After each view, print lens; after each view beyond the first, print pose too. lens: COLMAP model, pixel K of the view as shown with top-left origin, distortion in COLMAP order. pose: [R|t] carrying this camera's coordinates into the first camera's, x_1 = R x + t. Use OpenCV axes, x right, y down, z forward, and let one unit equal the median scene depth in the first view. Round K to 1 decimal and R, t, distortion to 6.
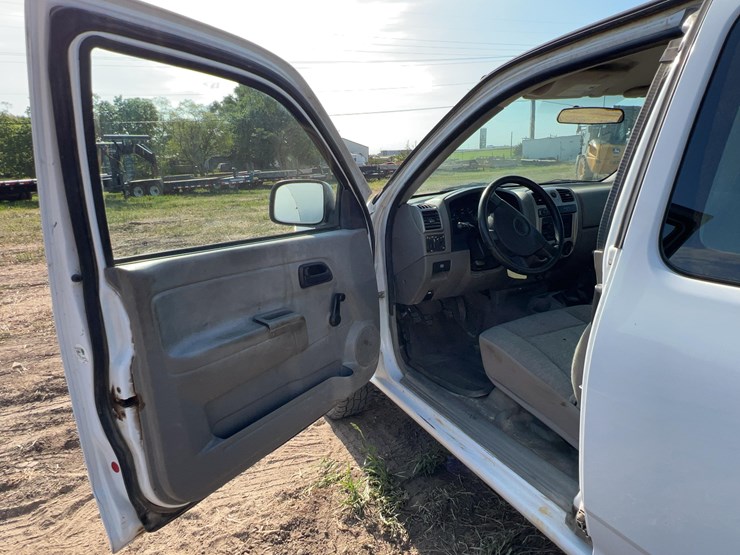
lens RADIAL K [[468.3, 0, 371.2], [0, 468.3, 274.0], [0, 0, 1]] dist [-0.002287, 0.000622]
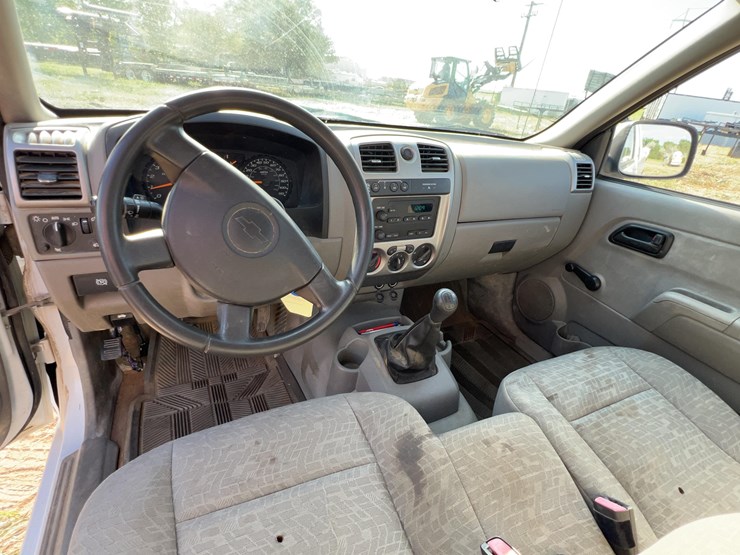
lens RADIAL K [[380.8, 0, 370.0], [0, 380.8, 277.5], [0, 0, 1]] dist [-0.001836, -0.000382]
pose [[0.987892, 0.142569, 0.061182, 0.354846], [-0.152823, 0.962194, 0.225452, -0.131550], [-0.026726, -0.232073, 0.972331, 0.588003]]
